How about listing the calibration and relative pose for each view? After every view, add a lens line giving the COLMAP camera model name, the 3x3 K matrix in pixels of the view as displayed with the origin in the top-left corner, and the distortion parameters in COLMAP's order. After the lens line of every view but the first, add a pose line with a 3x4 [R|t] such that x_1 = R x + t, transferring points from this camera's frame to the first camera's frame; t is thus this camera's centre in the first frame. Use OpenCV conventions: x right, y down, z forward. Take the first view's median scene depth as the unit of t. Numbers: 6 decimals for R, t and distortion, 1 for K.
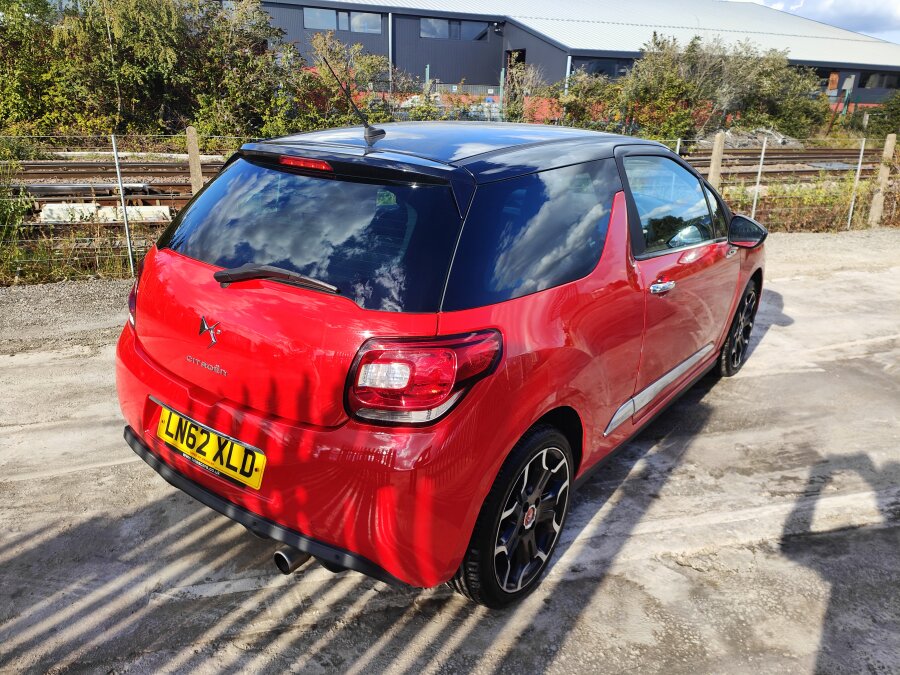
lens RADIAL K [[655.6, 0, 455.6], [0, 655.6, 334.1], [0, 0, 1]] dist [0.144183, -0.164644]
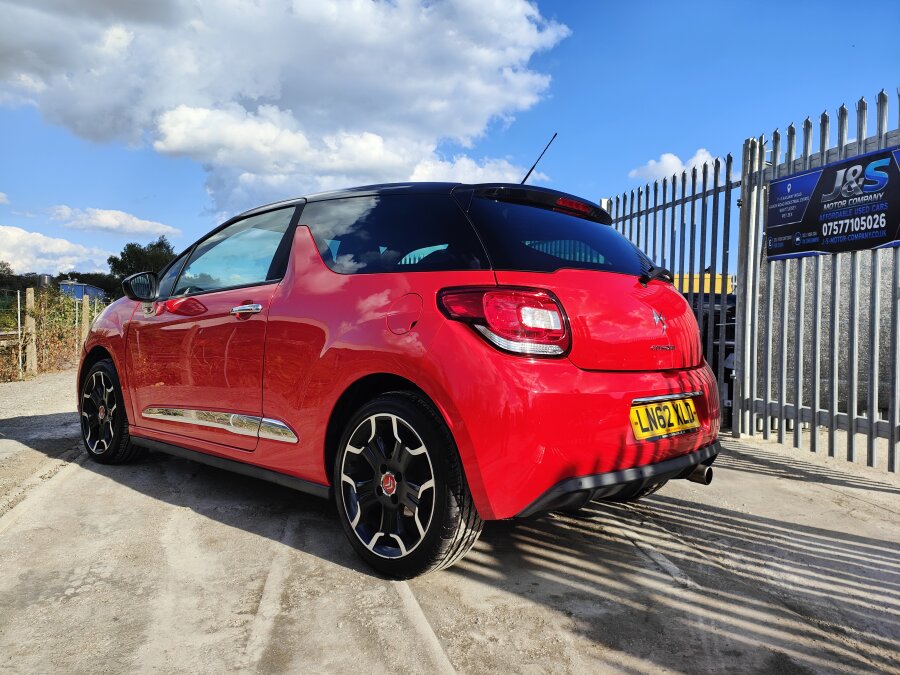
lens RADIAL K [[656.3, 0, 474.2], [0, 656.3, 324.5], [0, 0, 1]] dist [0.142470, -0.163142]
pose [[0.078028, -0.020256, 0.996745, -1.311929], [0.306249, 0.951940, -0.004629, -0.078834], [-0.948748, 0.305614, 0.080482, 0.979659]]
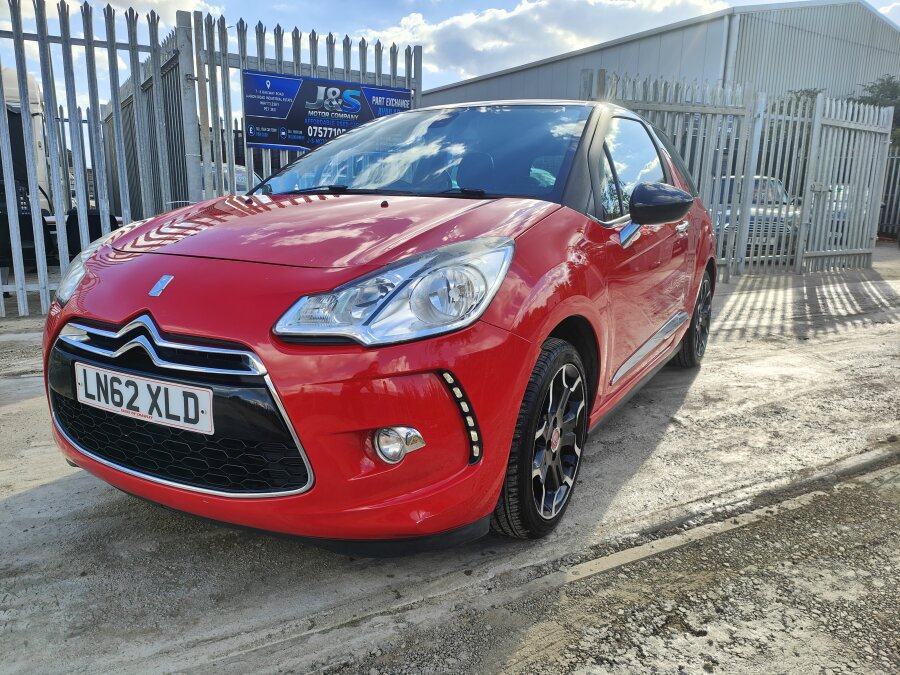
lens RADIAL K [[653.8, 0, 450.0], [0, 653.8, 337.5], [0, 0, 1]] dist [0.137395, -0.148766]
pose [[-0.991310, -0.017663, -0.130353, 0.397553], [-0.082373, 0.855952, 0.510451, -0.660397], [0.102560, 0.516753, -0.849969, 2.583337]]
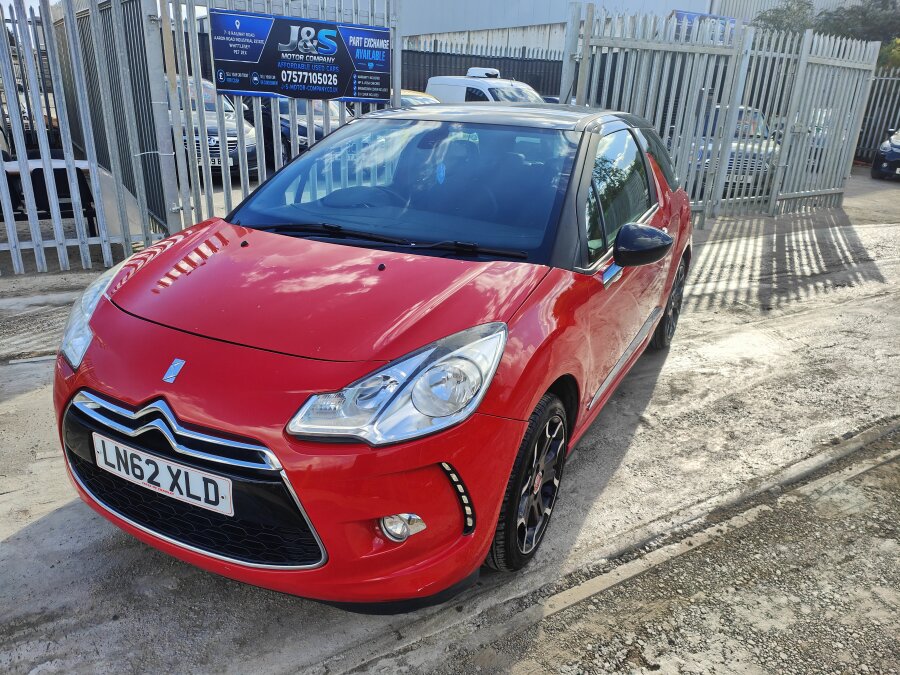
lens RADIAL K [[653.7, 0, 459.9], [0, 653.7, 352.7], [0, 0, 1]] dist [0.138425, -0.149188]
pose [[-0.982616, -0.000107, -0.185648, 0.432355], [-0.120802, 0.759701, 0.638953, -0.845402], [0.140969, 0.650273, -0.746508, 2.515682]]
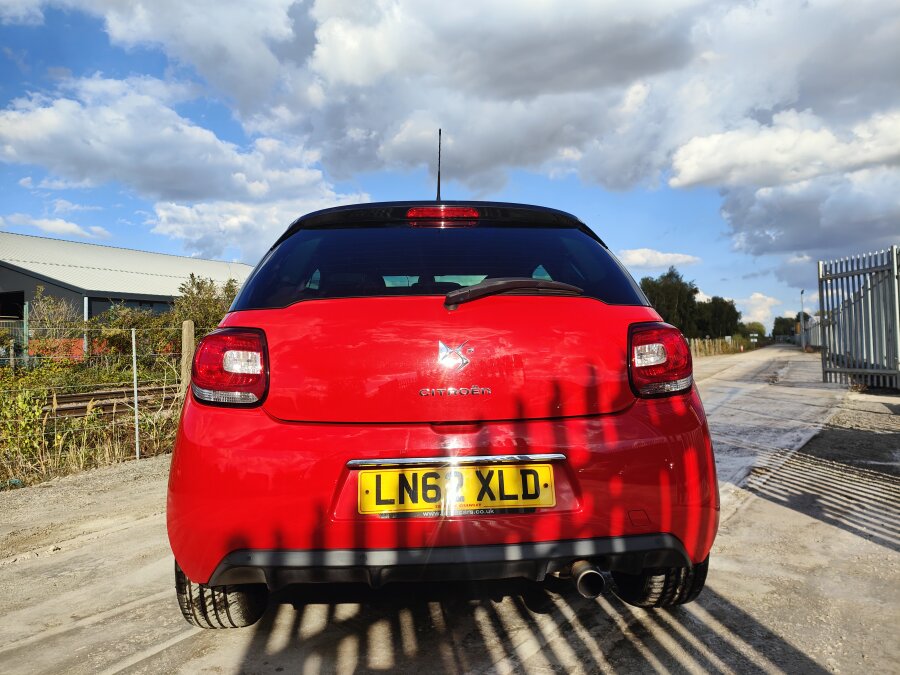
lens RADIAL K [[655.6, 0, 455.6], [0, 655.6, 334.1], [0, 0, 1]] dist [0.144183, -0.164644]
pose [[0.751558, -0.029113, 0.659025, -0.774340], [0.259381, 0.931599, -0.254646, 0.162093], [-0.606533, 0.362320, 0.707702, 0.265847]]
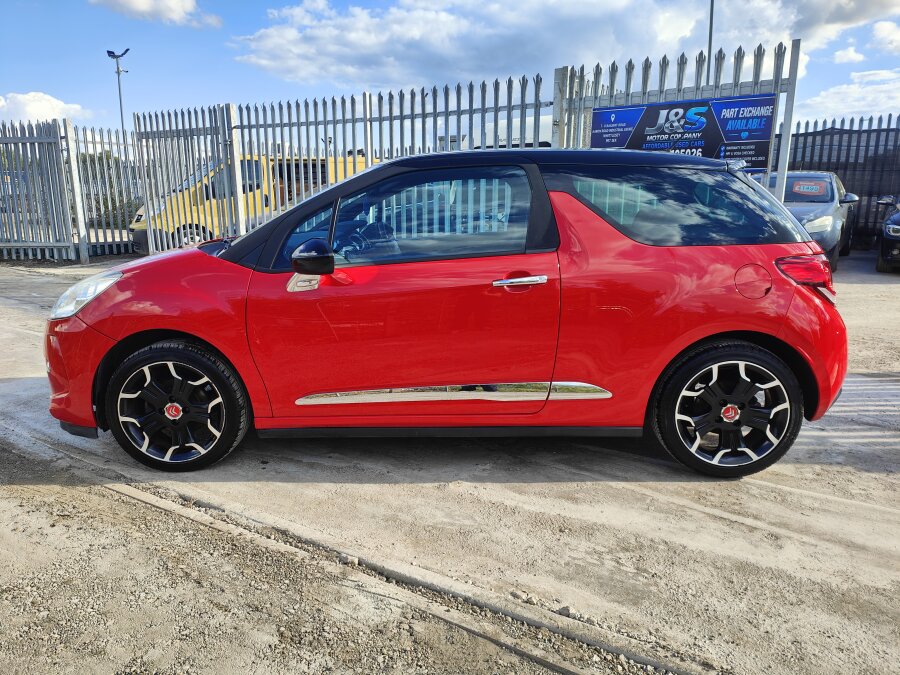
lens RADIAL K [[655.6, 0, 455.6], [0, 655.6, 334.1], [0, 0, 1]] dist [0.144183, -0.164644]
pose [[-0.576596, -0.193391, 0.793812, -1.053429], [0.260026, 0.877629, 0.402684, -0.630472], [-0.774547, 0.438597, -0.455750, 2.073741]]
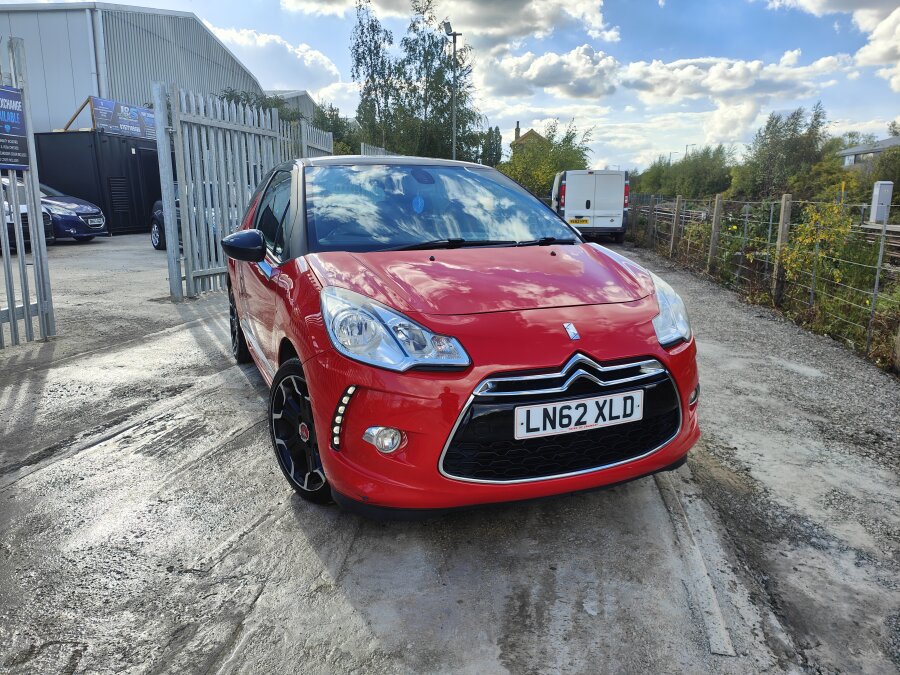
lens RADIAL K [[648.8, 0, 453.1], [0, 648.8, 333.8], [0, 0, 1]] dist [0.088432, -0.105040]
pose [[-0.489935, 0.150766, -0.858623, 1.453546], [-0.306584, 0.892214, 0.331602, -0.580153], [0.816070, 0.425704, -0.390904, 2.168720]]
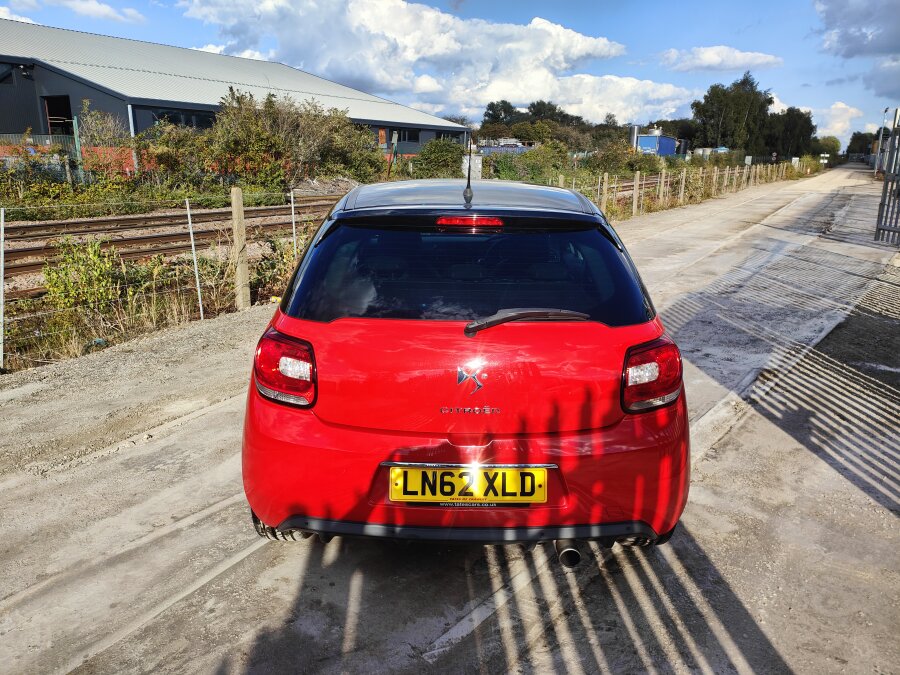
lens RADIAL K [[653.8, 0, 450.0], [0, 653.8, 337.5], [0, 0, 1]] dist [0.137395, -0.148766]
pose [[0.799945, -0.176350, 0.573575, -0.801006], [0.210778, 0.977512, 0.006579, -0.068288], [-0.561837, 0.115634, 0.819127, 0.094655]]
